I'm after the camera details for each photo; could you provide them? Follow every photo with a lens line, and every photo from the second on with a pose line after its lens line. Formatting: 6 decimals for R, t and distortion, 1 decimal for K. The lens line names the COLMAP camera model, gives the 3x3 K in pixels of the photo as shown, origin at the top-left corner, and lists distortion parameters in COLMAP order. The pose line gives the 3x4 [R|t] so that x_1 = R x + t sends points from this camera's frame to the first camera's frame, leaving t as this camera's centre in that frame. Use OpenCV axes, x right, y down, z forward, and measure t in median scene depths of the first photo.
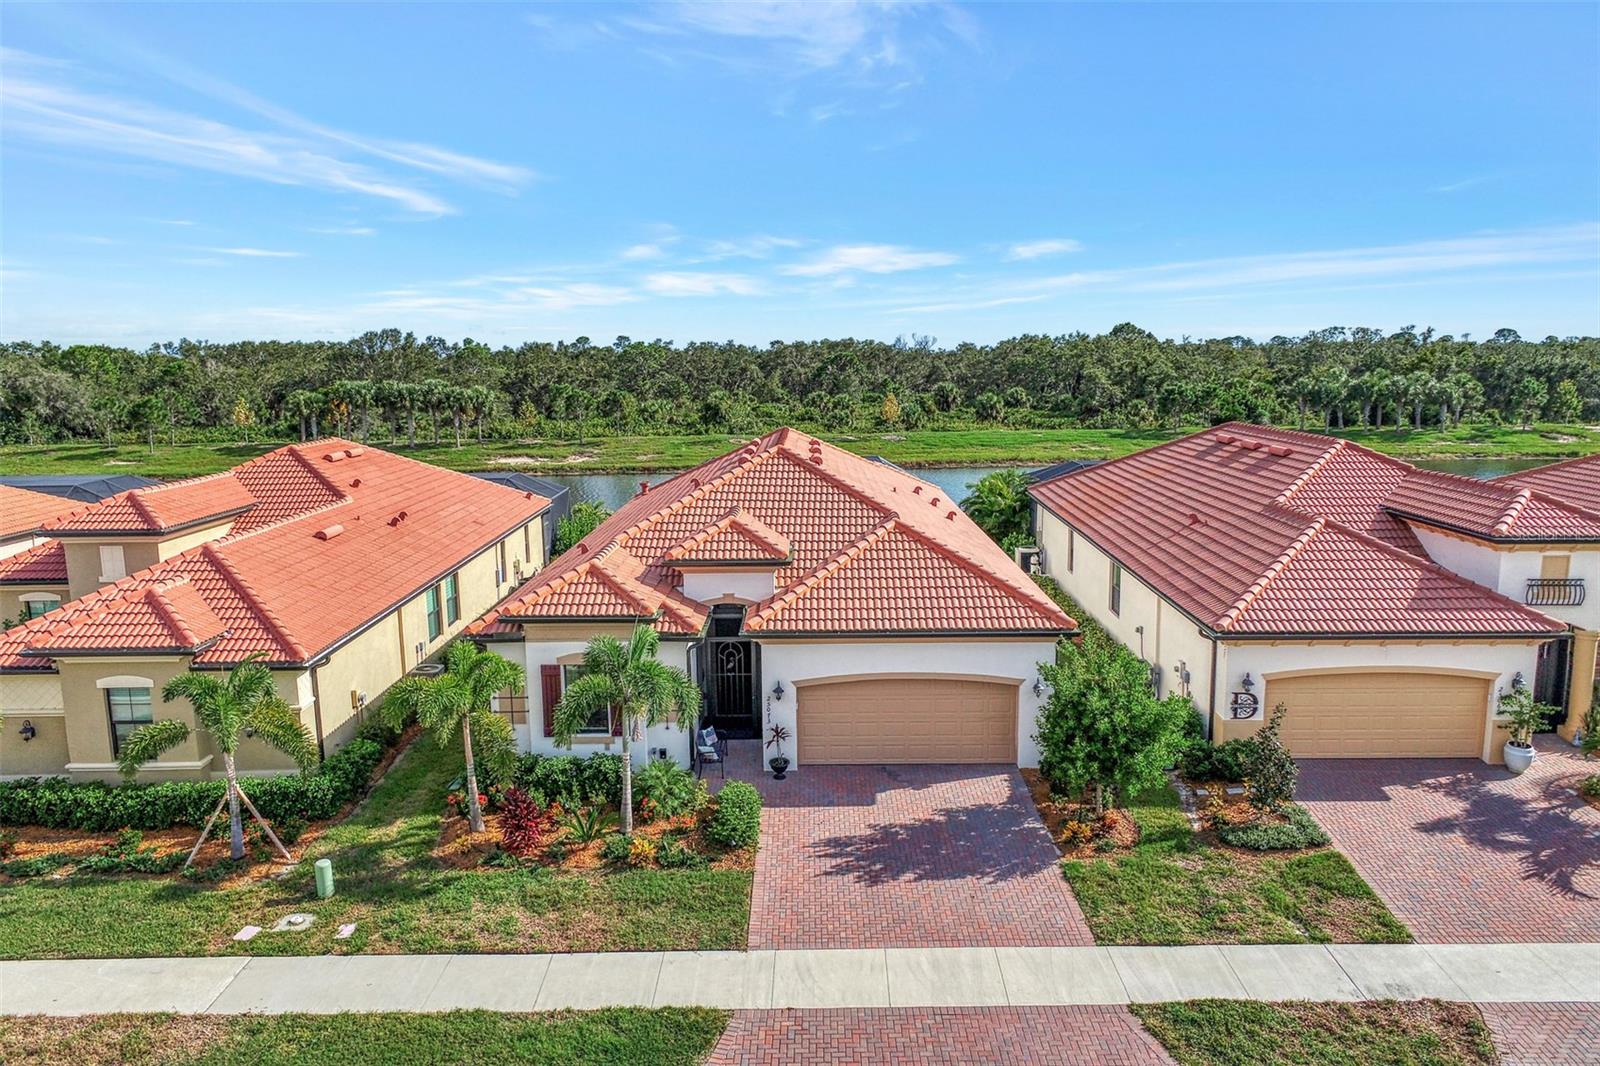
lens RADIAL K [[1111.6, 0, 800.0], [0, 1111.6, 533.0], [0, 0, 1]] dist [-0.005651, -0.002074]
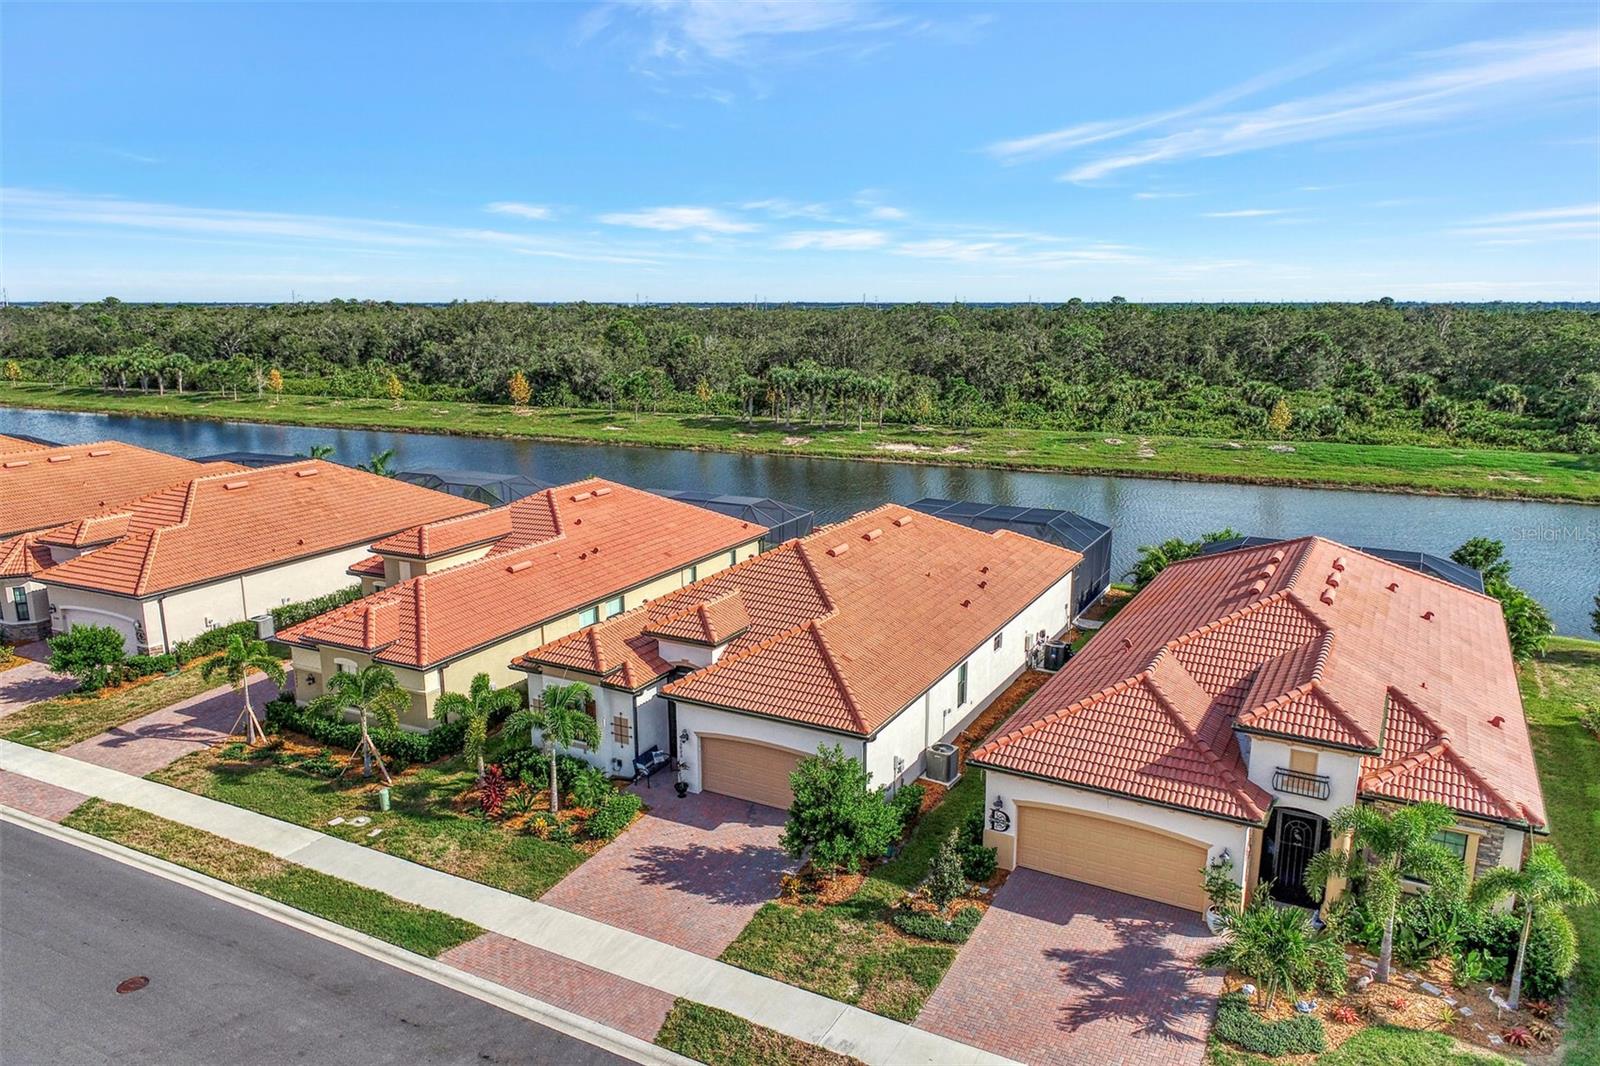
lens RADIAL K [[1118.0, 0, 800.0], [0, 1118.0, 533.0], [0, 0, 1]] dist [-0.013670, -0.000775]
pose [[0.880020, 0.107748, -0.462552, 0.801947], [-0.080064, 0.993643, 0.079138, -0.261224], [0.468139, -0.032609, 0.883053, -0.200962]]
